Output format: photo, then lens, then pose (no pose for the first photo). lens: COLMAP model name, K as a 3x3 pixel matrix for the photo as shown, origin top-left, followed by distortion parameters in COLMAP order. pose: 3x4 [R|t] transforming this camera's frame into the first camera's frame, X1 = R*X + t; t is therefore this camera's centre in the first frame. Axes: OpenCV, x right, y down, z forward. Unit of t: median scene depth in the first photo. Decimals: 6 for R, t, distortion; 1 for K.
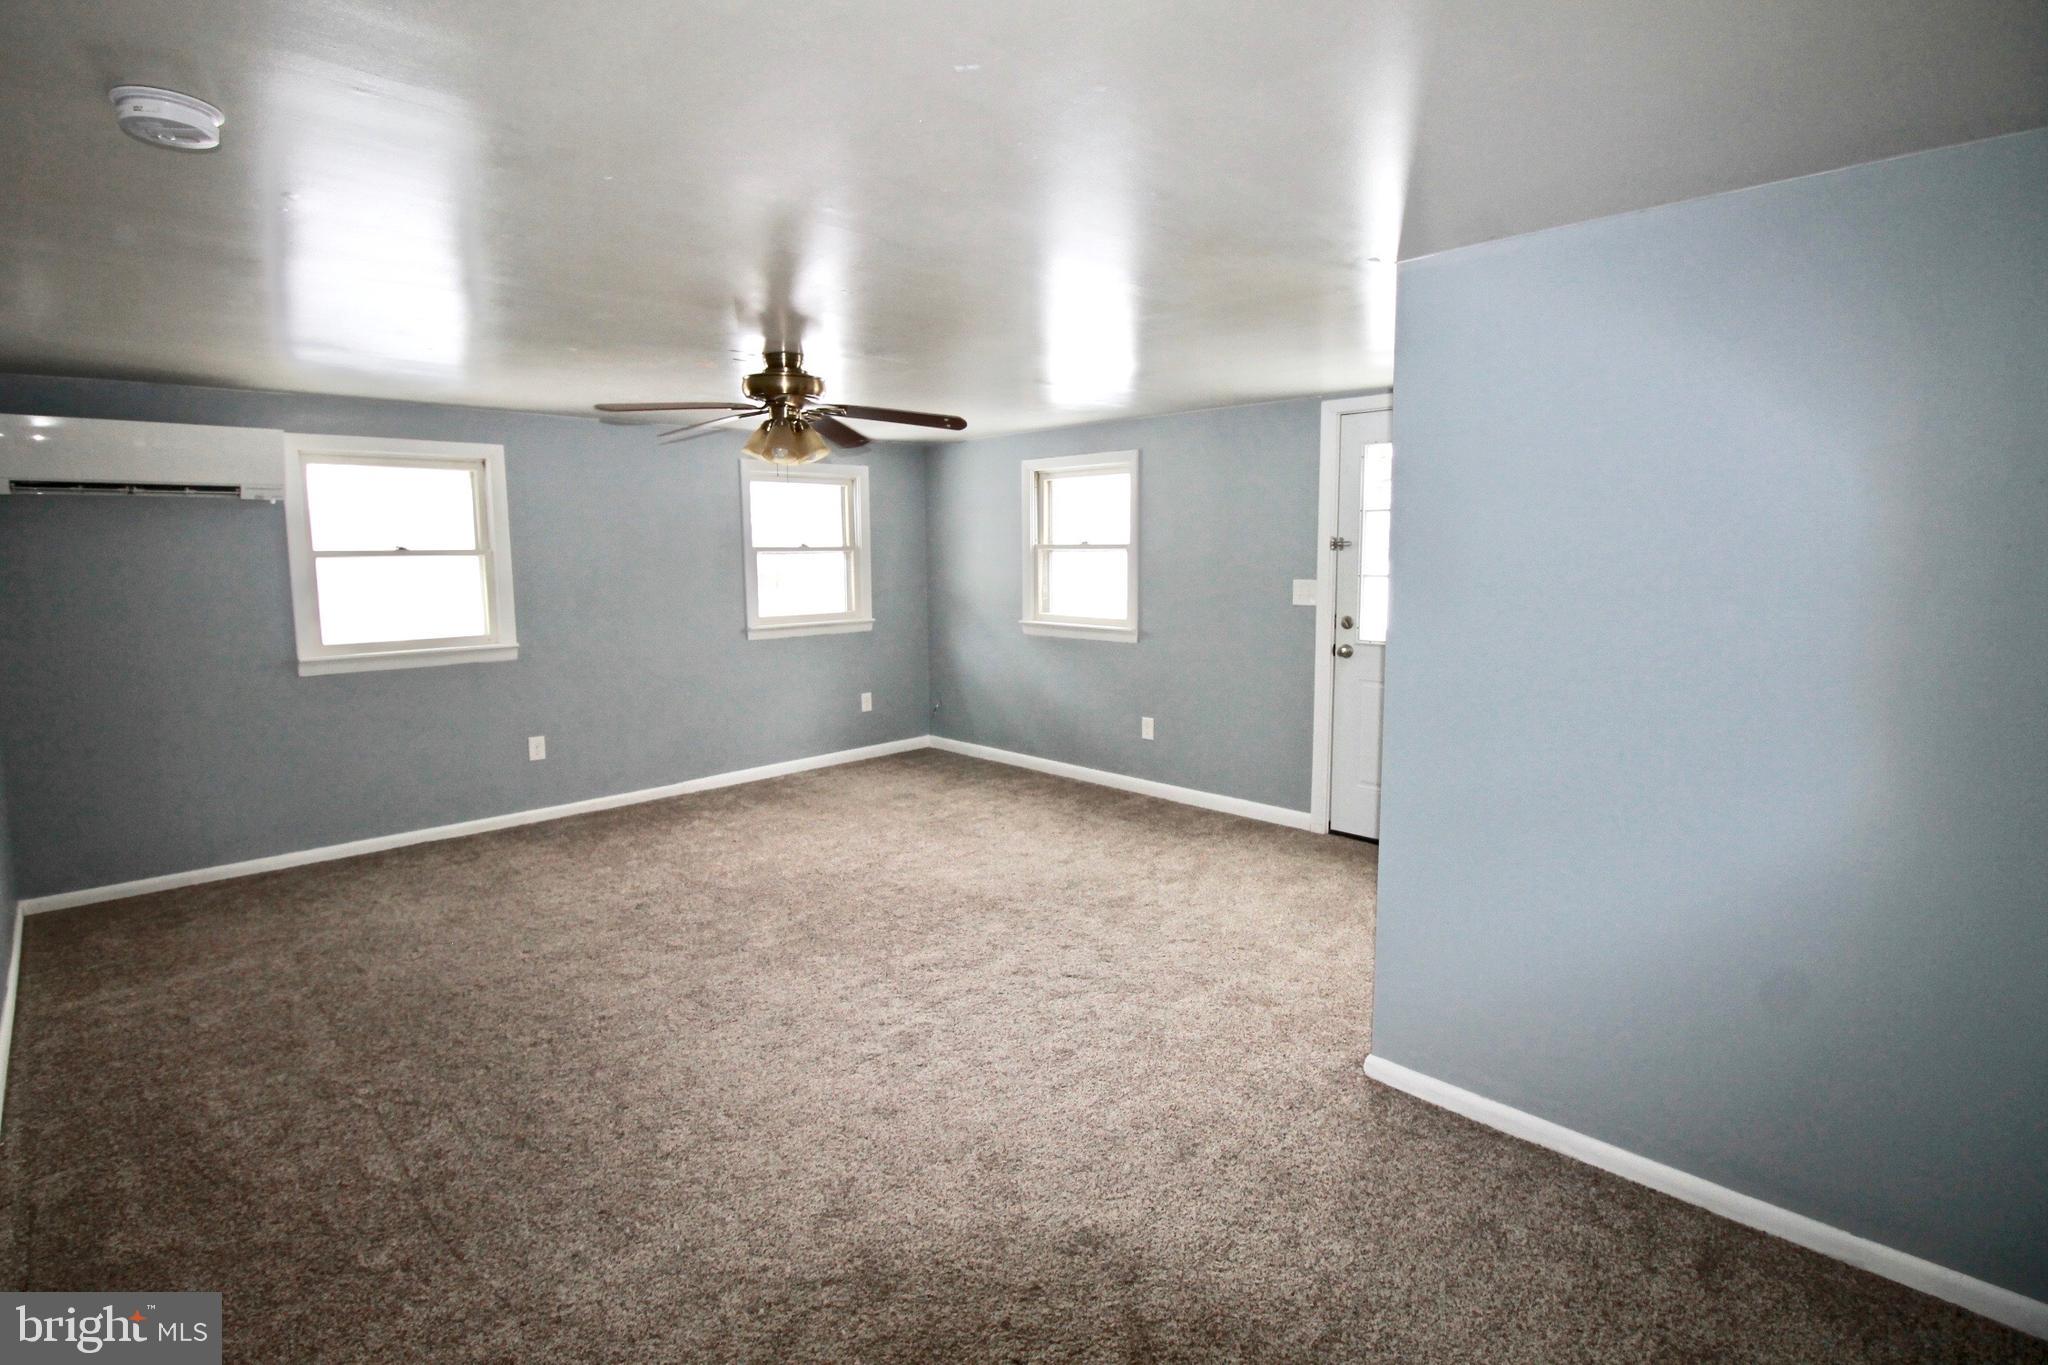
lens RADIAL K [[978.4, 0, 1019.8], [0, 978.4, 647.1], [0, 0, 1]] dist [-0.000795, -0.000571]
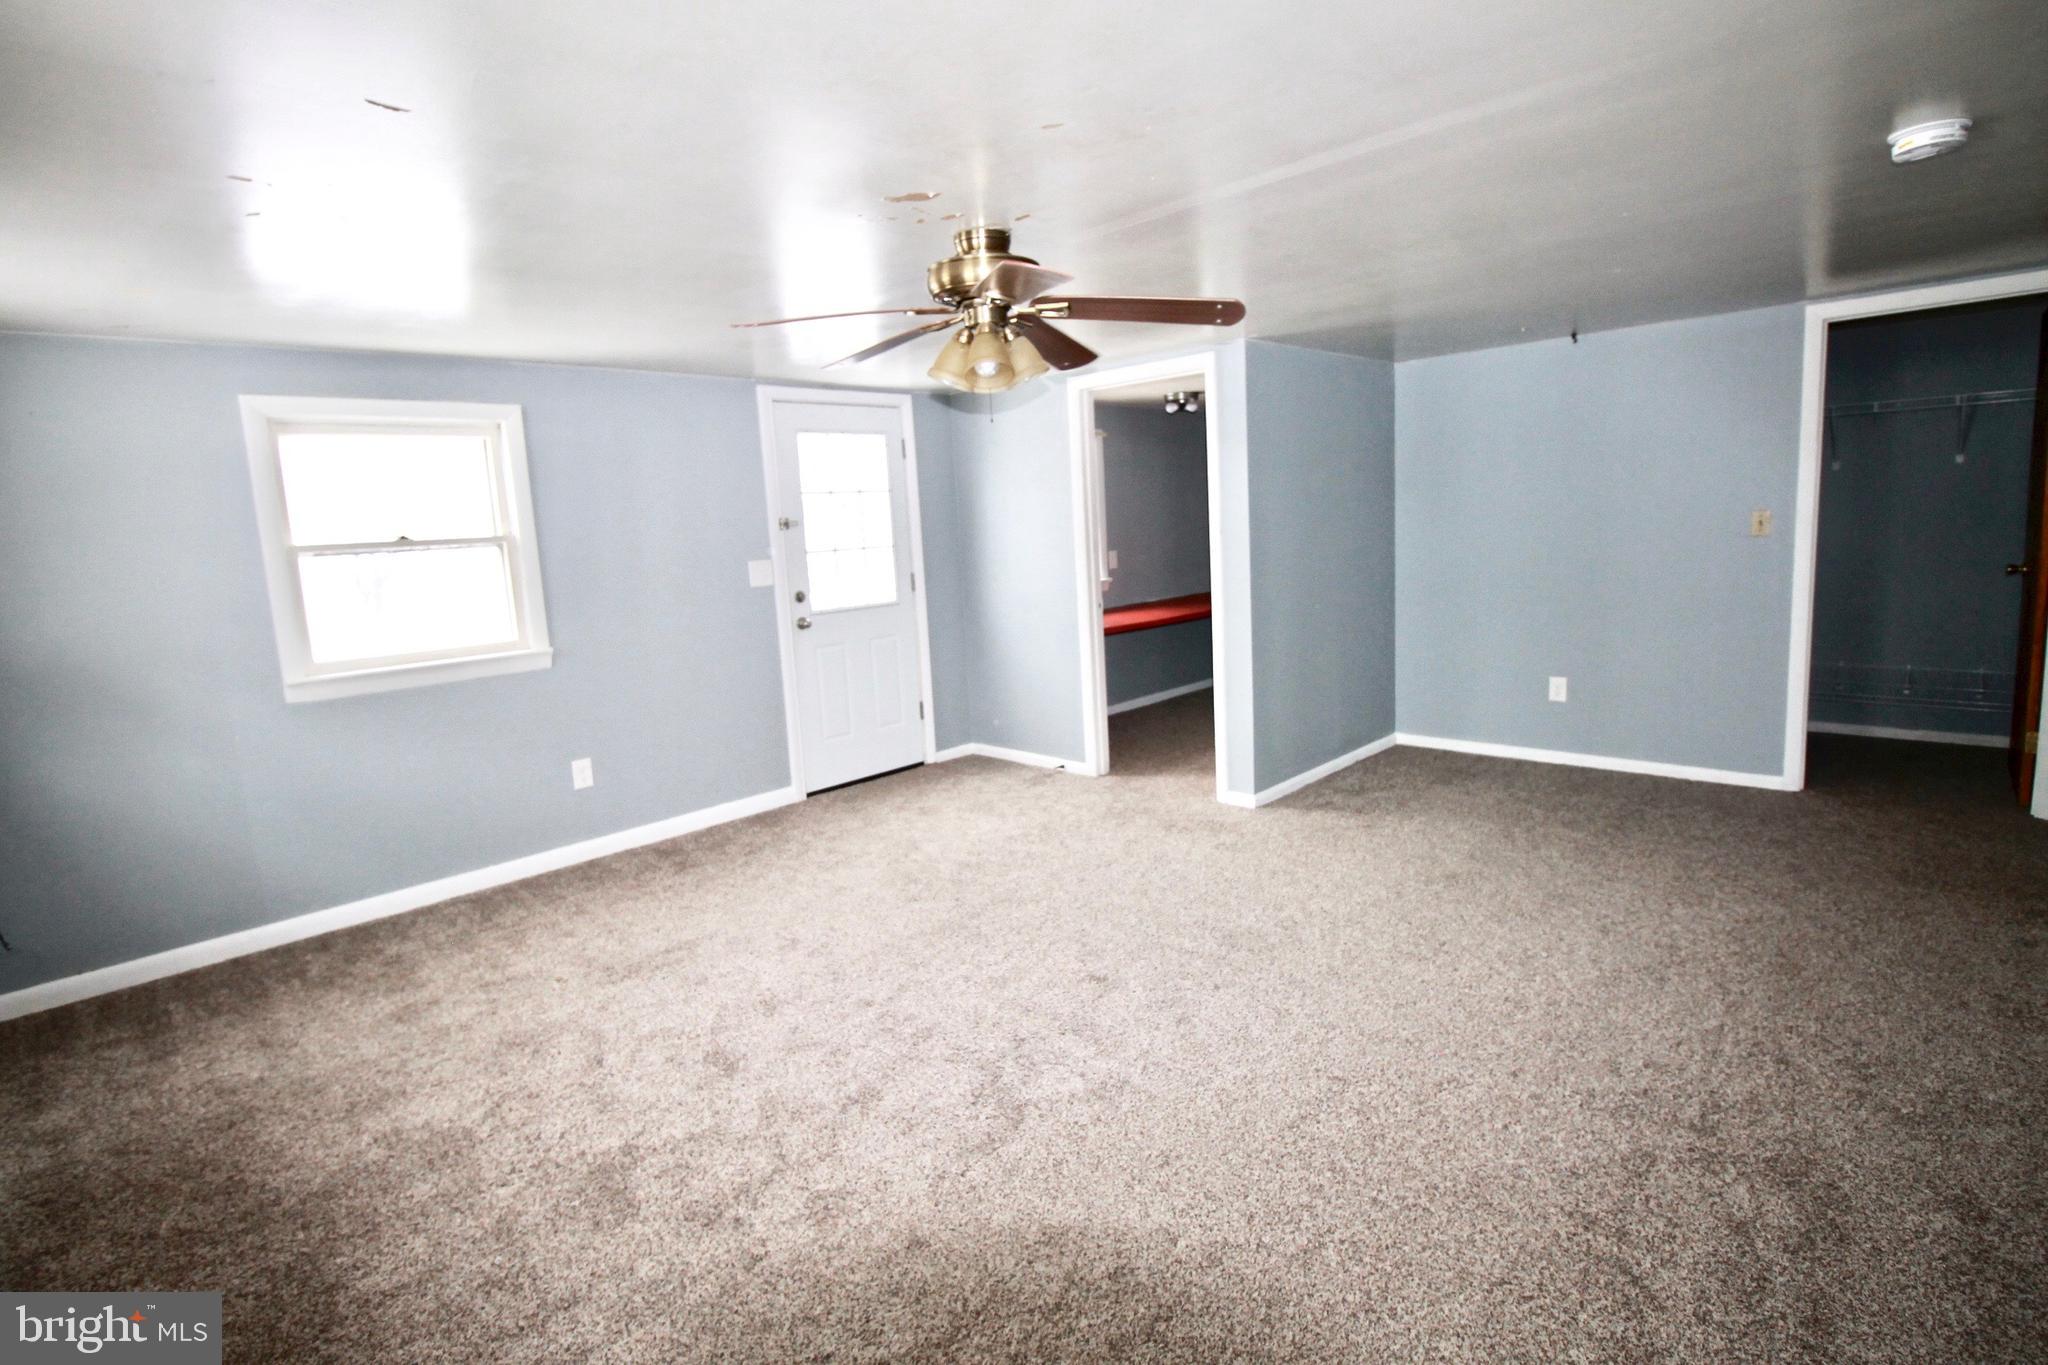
lens RADIAL K [[978.4, 0, 1019.8], [0, 978.4, 647.1], [0, 0, 1]] dist [-0.000795, -0.000571]
pose [[-0.006394, -0.124586, 0.992188, -0.724210], [0.156993, 0.979779, 0.124040, -0.064952], [-0.987579, 0.156560, 0.013294, 0.741378]]
